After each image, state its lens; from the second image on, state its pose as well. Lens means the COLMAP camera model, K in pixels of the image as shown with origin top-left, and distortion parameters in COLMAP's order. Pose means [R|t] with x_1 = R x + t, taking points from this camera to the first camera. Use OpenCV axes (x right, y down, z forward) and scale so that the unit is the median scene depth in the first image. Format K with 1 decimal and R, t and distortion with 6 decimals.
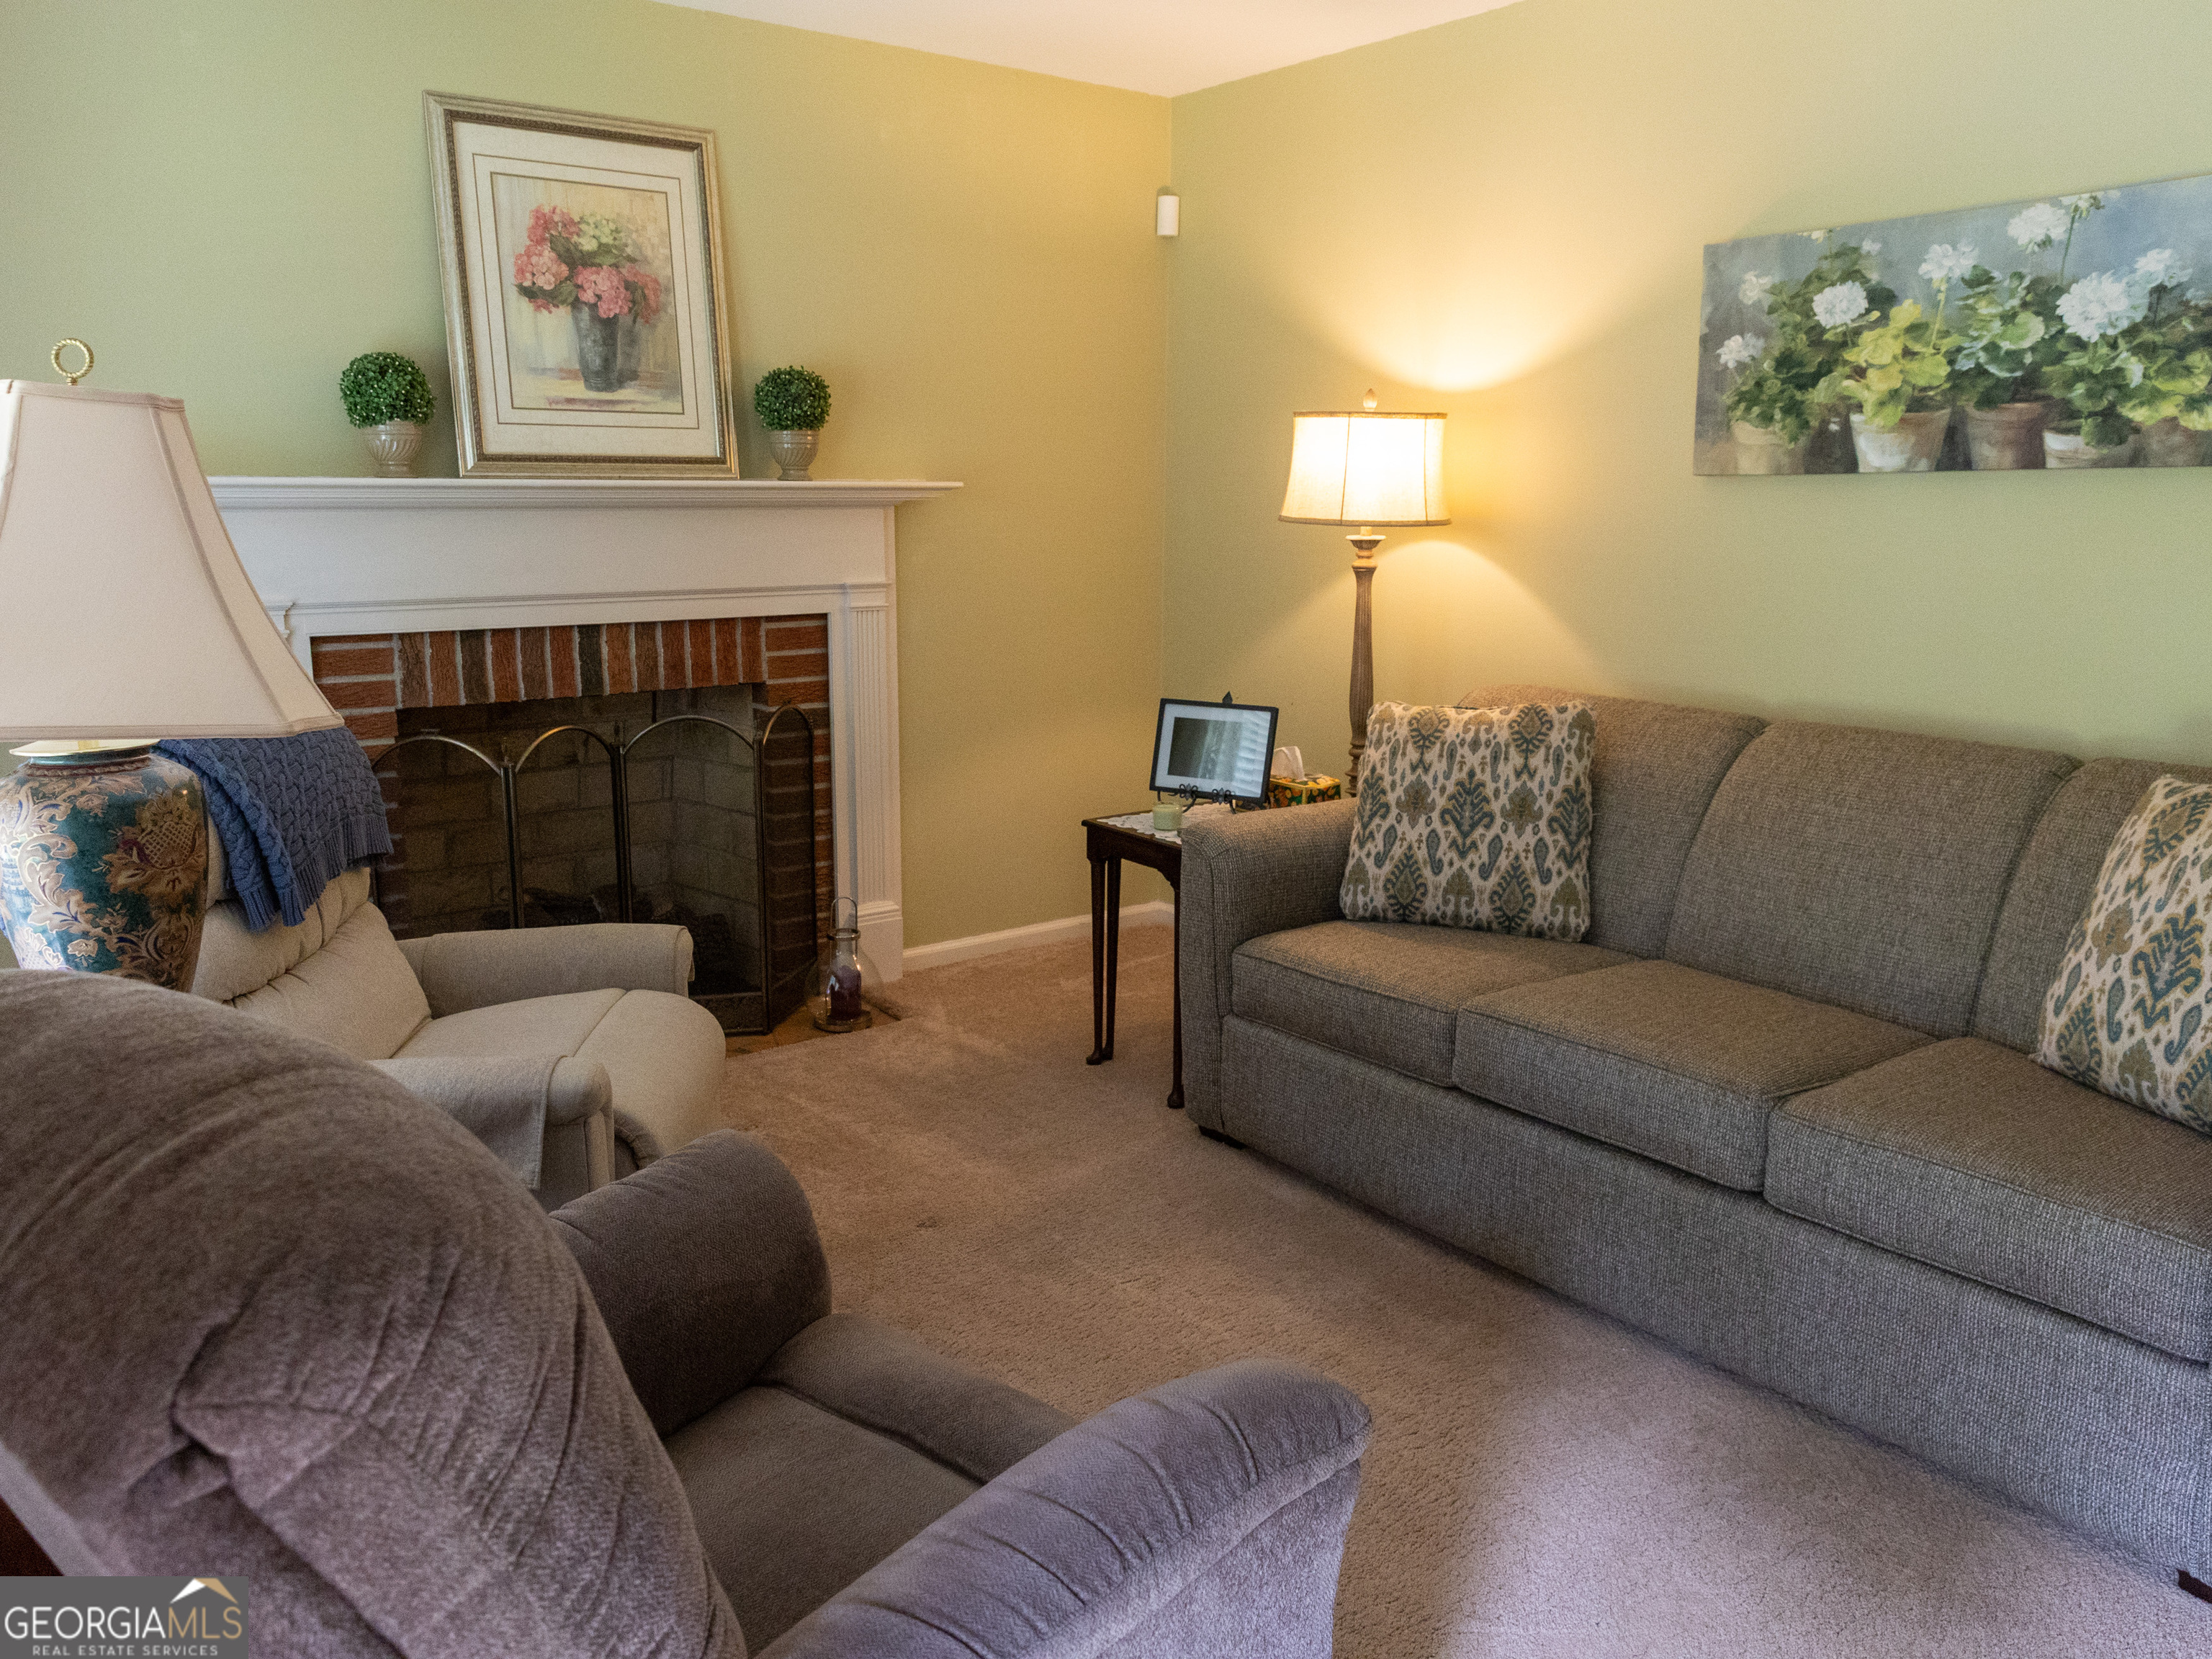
lens RADIAL K [[1646.8, 0, 1108.7], [0, 1646.8, 827.9], [0, 0, 1]] dist [0.004143, -0.003370]
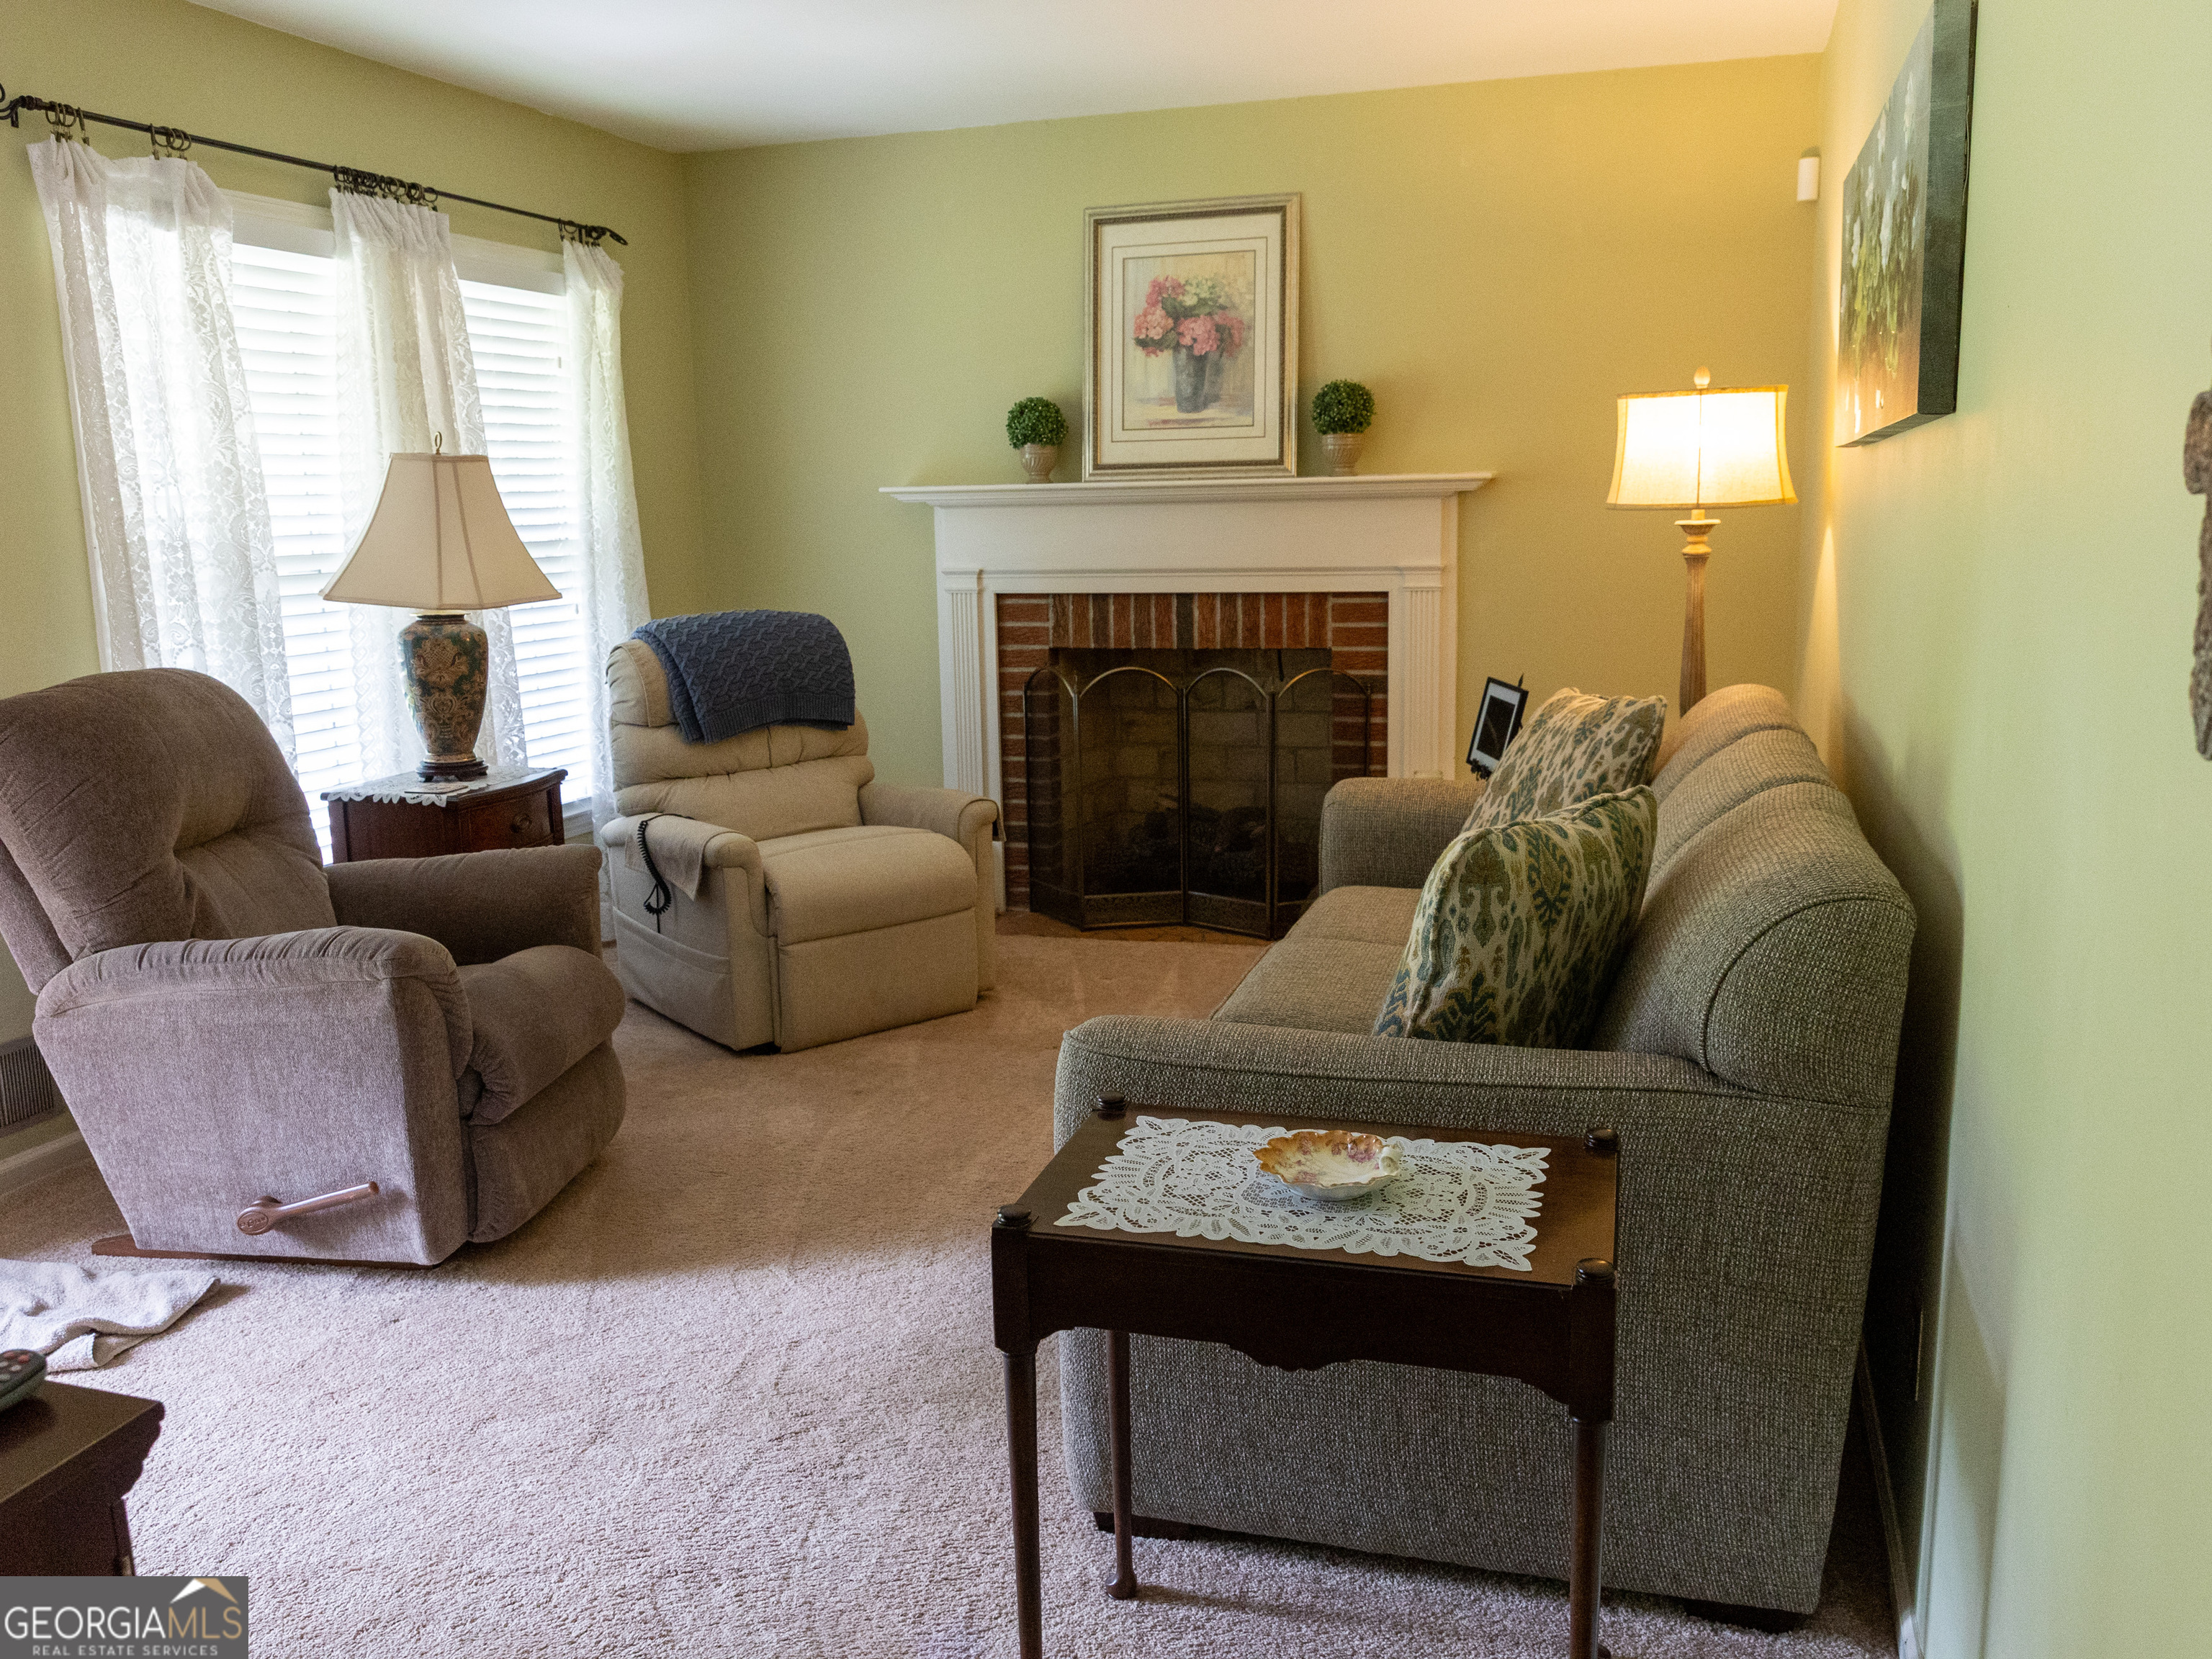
lens RADIAL K [[1821.9, 0, 1105.2], [0, 1821.9, 832.2], [0, 0, 1]] dist [-0.006720, -0.006124]
pose [[0.563080, 0.132516, -0.815708, 0.847911], [-0.144470, 0.987644, 0.060721, -0.016619], [0.813676, 0.083655, 0.575268, 0.148926]]
